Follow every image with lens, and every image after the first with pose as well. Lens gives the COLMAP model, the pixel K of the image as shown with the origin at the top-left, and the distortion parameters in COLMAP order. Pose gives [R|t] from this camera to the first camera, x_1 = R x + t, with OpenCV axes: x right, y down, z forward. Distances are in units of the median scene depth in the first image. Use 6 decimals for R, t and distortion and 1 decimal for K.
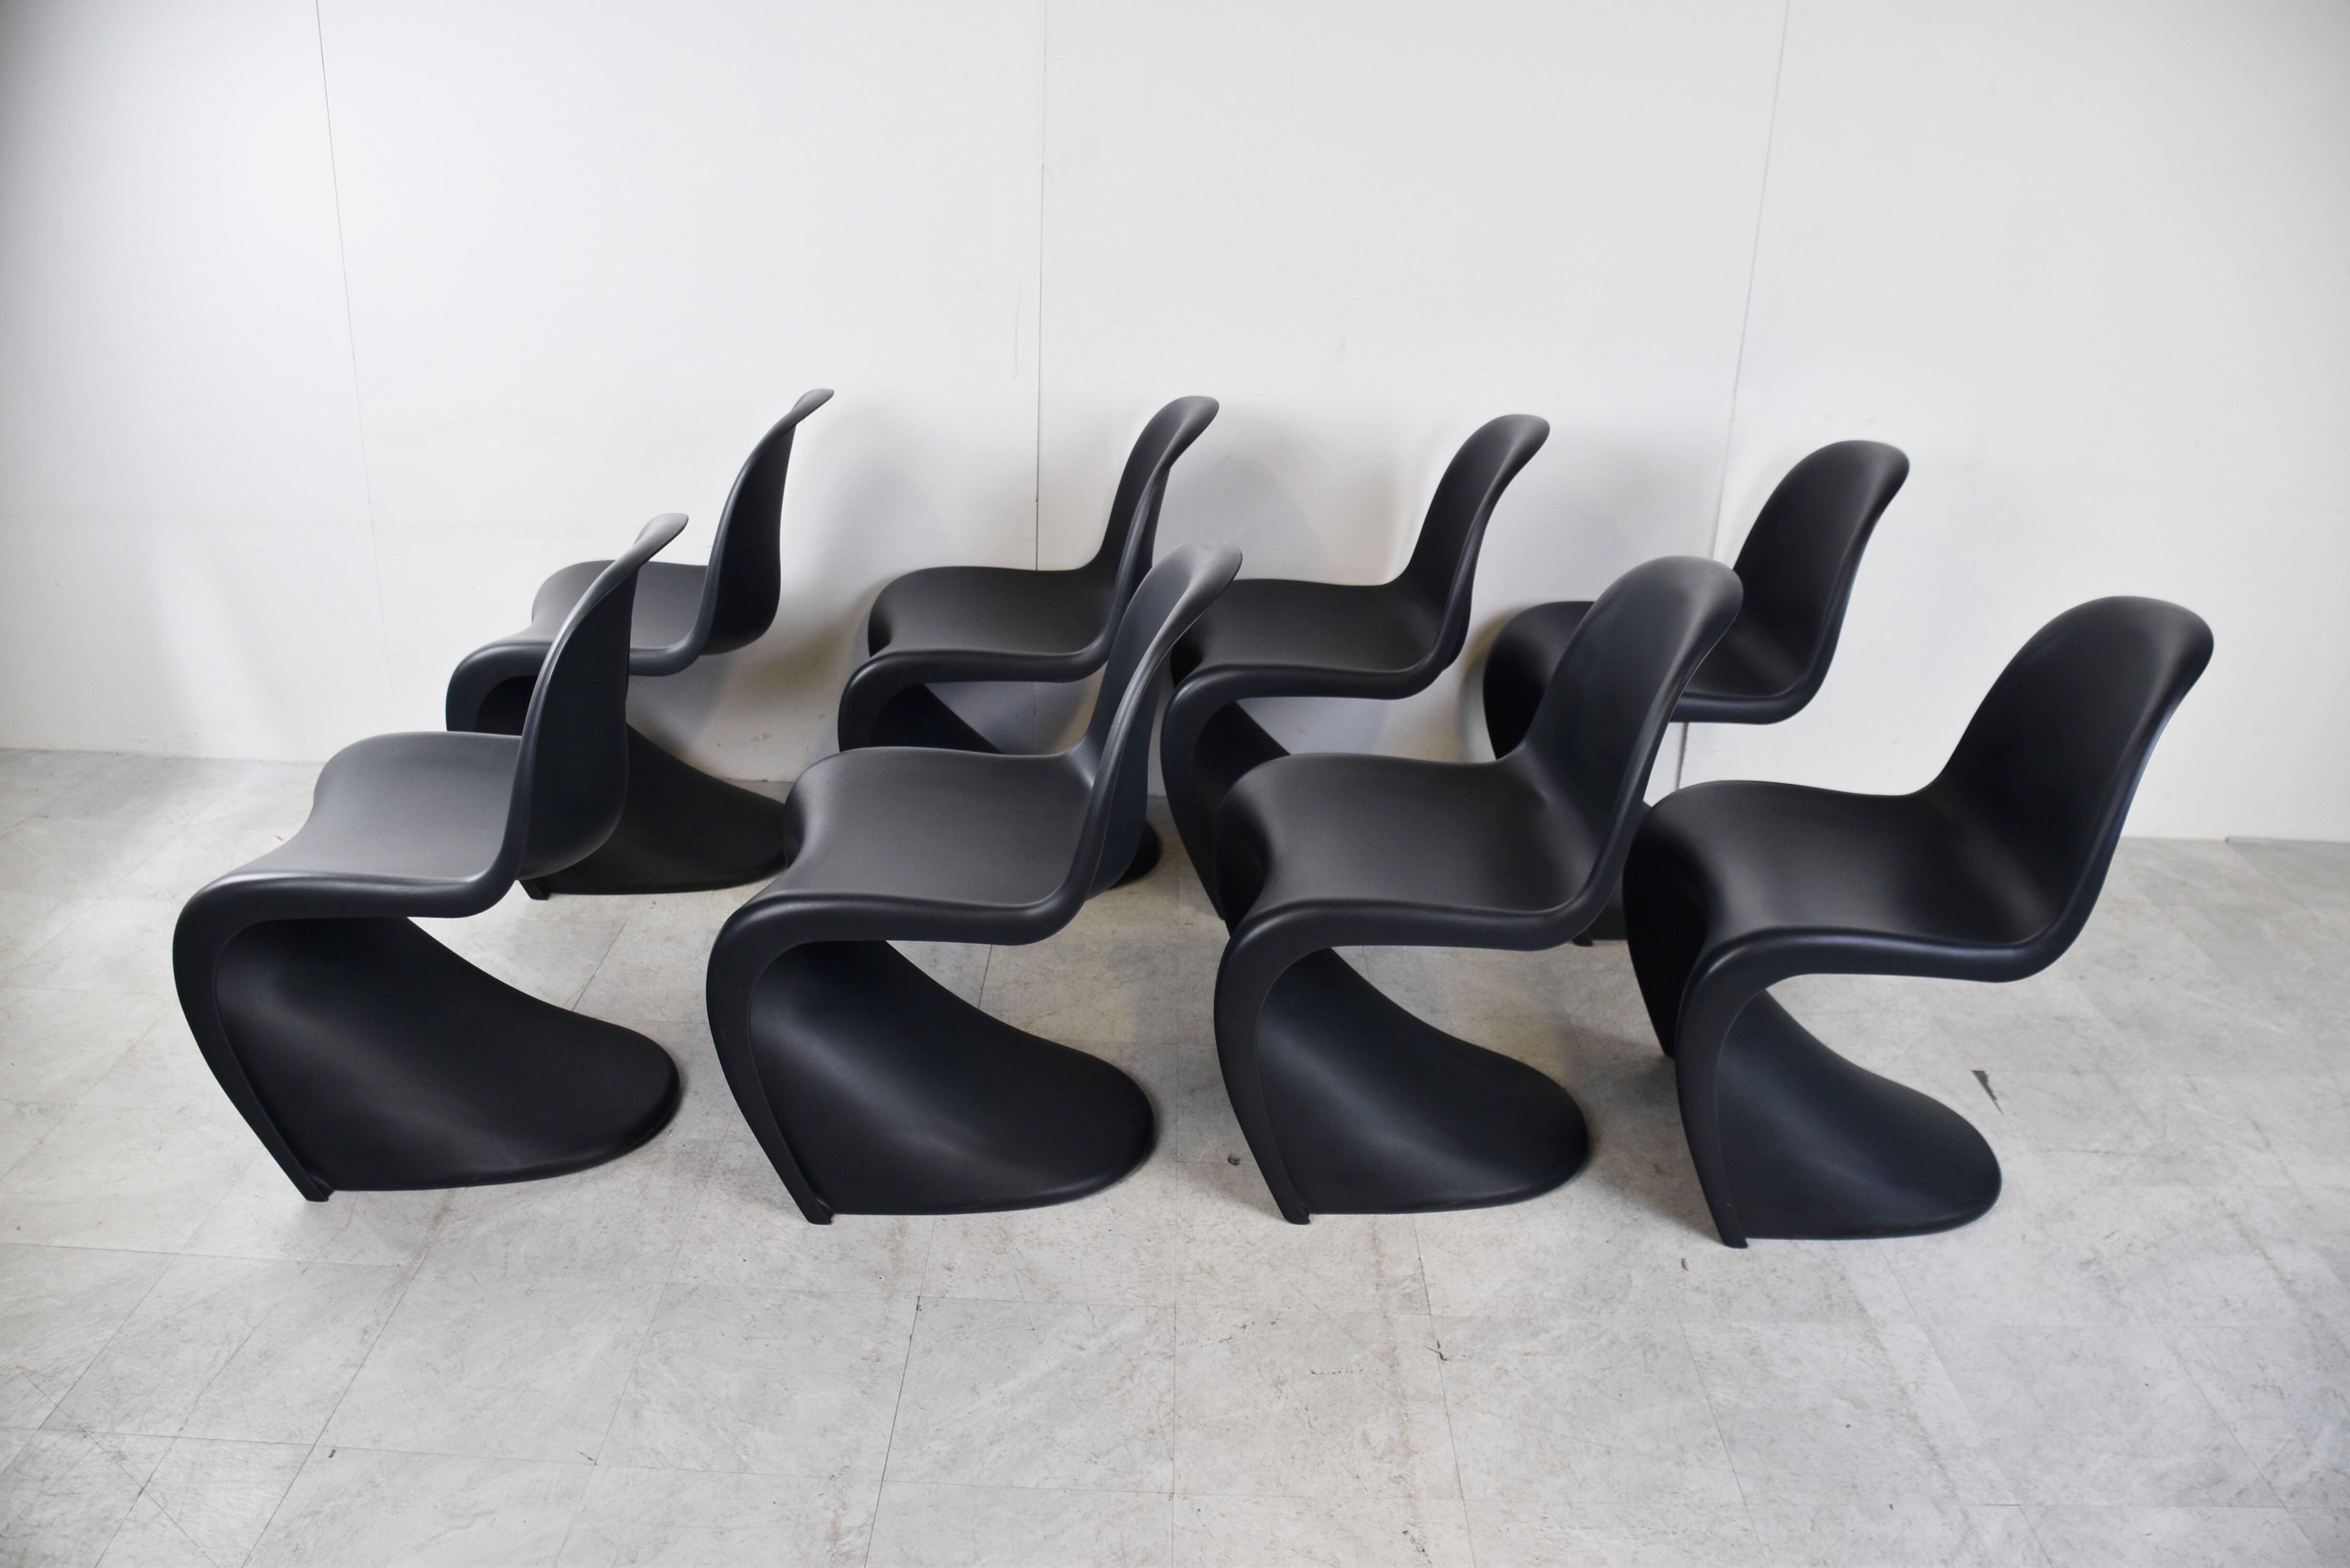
lens RADIAL K [[1832.1, 0, 1180.7], [0, 1832.1, 783.6], [0, 0, 1]] dist [-0.154314, 0.093584]
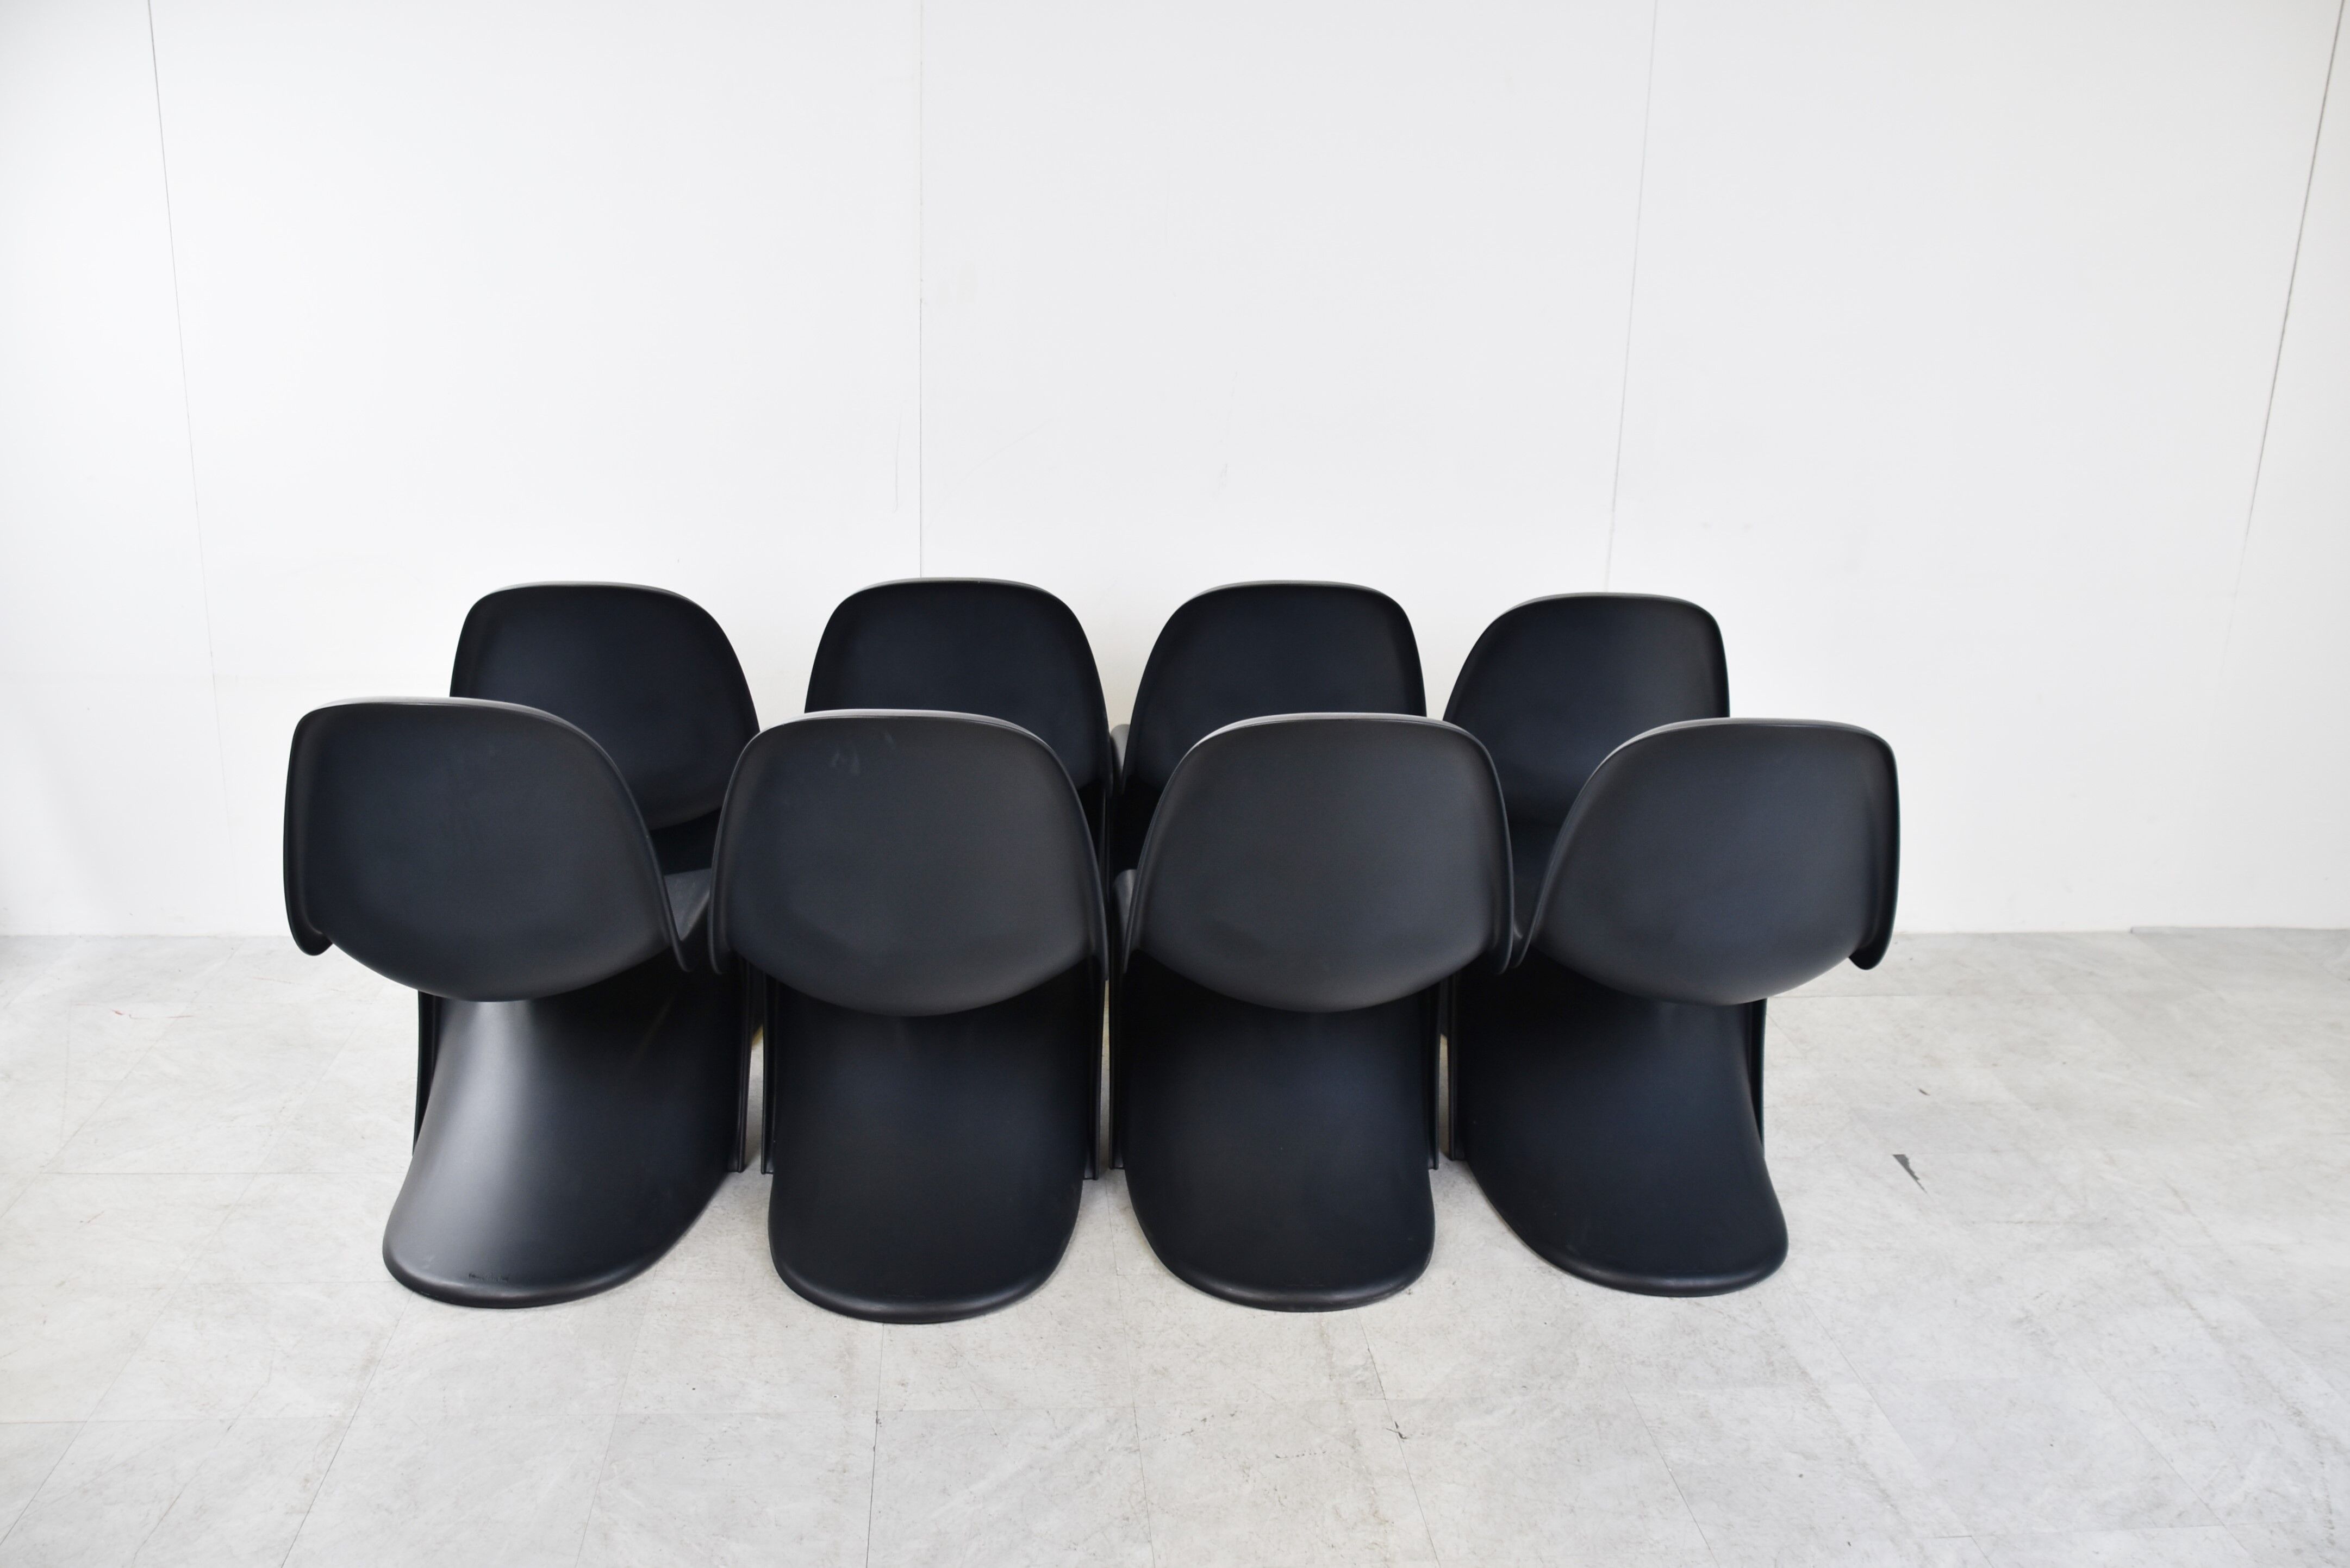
lens RADIAL K [[2066.7, 0, 1175.0], [0, 2066.7, 784.0], [0, 0, 1]] dist [-0.122859, 0.112751]
pose [[0.995303, -0.037175, 0.089388, -0.072851], [0.045544, 0.994578, -0.093488, 0.055949], [-0.085428, 0.097120, 0.991600, -0.170180]]
